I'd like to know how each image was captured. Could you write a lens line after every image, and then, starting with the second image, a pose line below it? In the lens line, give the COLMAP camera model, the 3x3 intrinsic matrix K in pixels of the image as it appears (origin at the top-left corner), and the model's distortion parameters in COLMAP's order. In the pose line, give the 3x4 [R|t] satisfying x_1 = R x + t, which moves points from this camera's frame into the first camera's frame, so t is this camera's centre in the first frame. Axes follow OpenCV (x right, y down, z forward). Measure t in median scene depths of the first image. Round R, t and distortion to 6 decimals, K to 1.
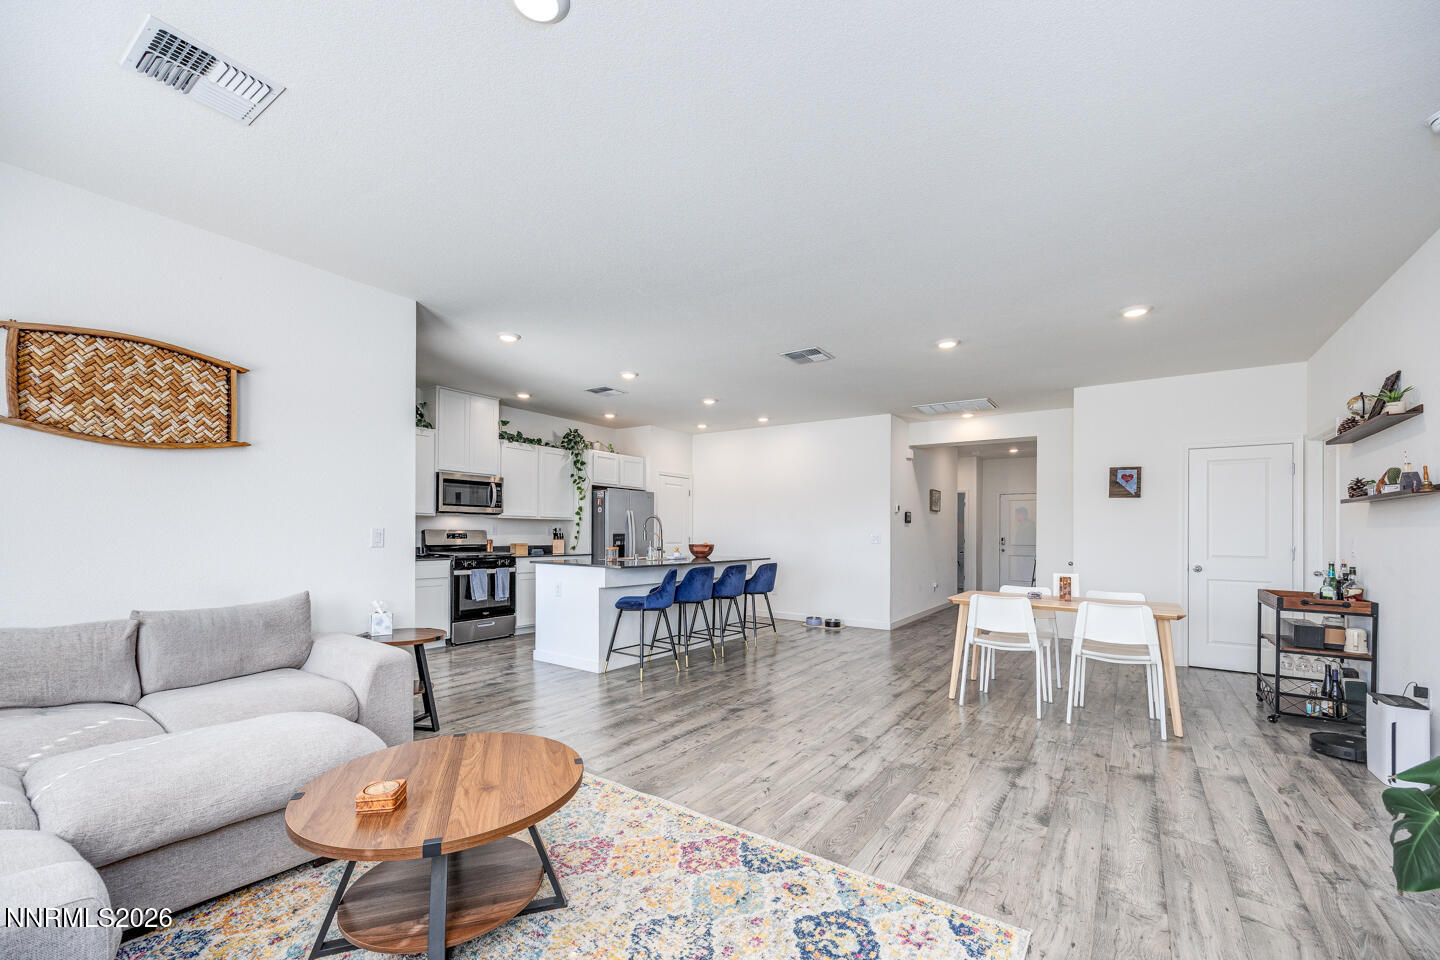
lens RADIAL K [[602.5, 0, 712.4], [0, 602.5, 529.6], [0, 0, 1]] dist [-0.000607, 0.000007]
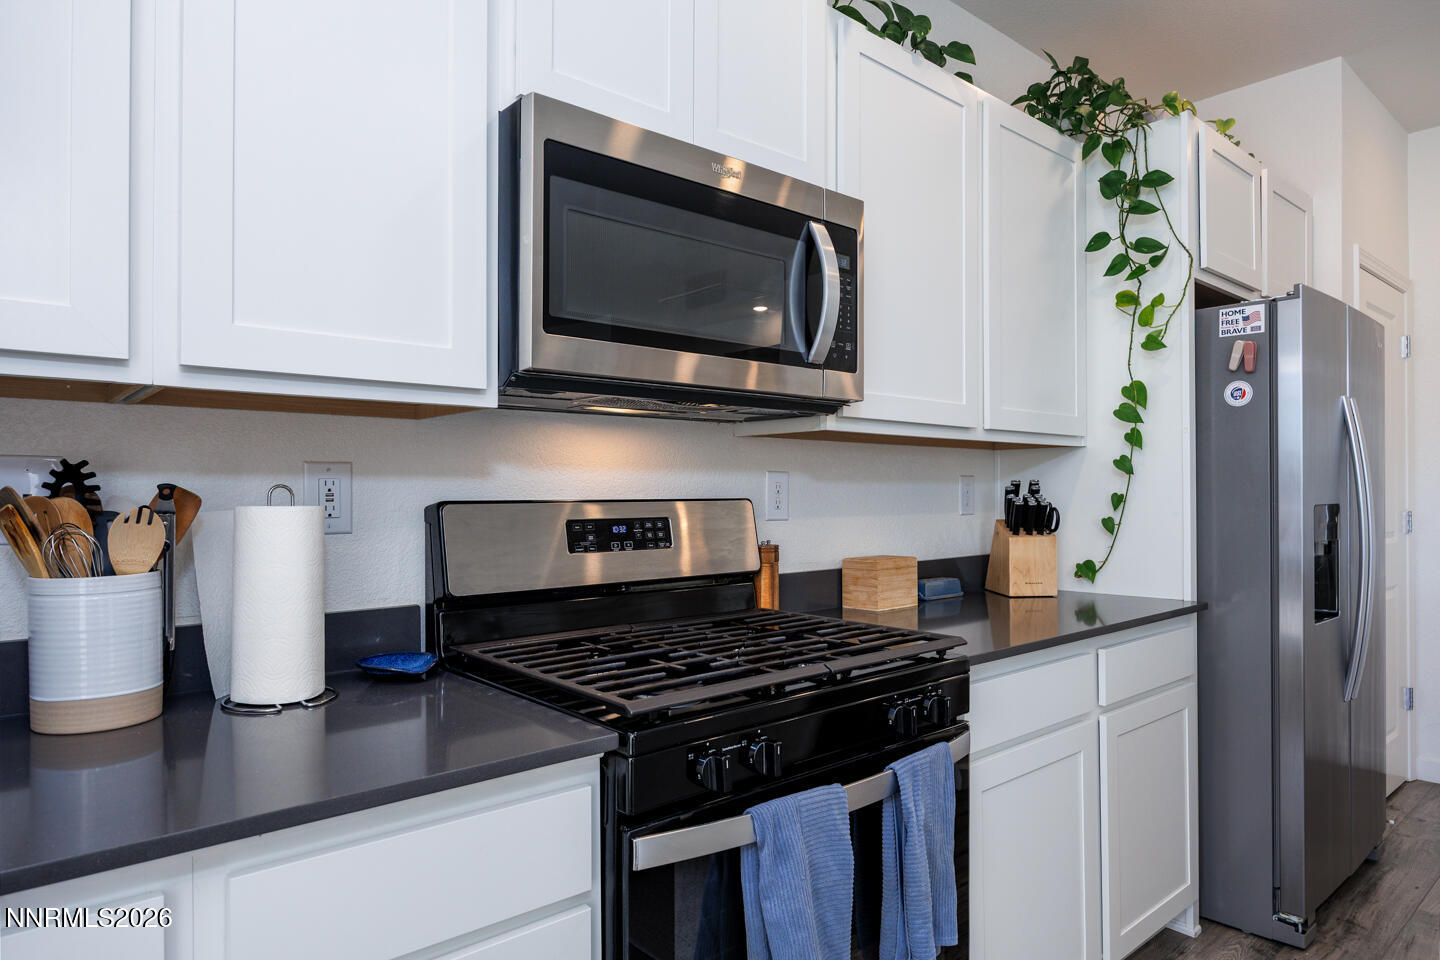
lens RADIAL K [[881.0, 0, 720.0], [0, 881.0, 480.0], [0, 0, 1]] dist [-0.001648, -0.000165]
pose [[0.972024, -0.009851, -0.234675, -0.335840], [0.008696, 0.999944, -0.005954, -0.003036], [0.234721, 0.003747, 0.972056, 0.757078]]
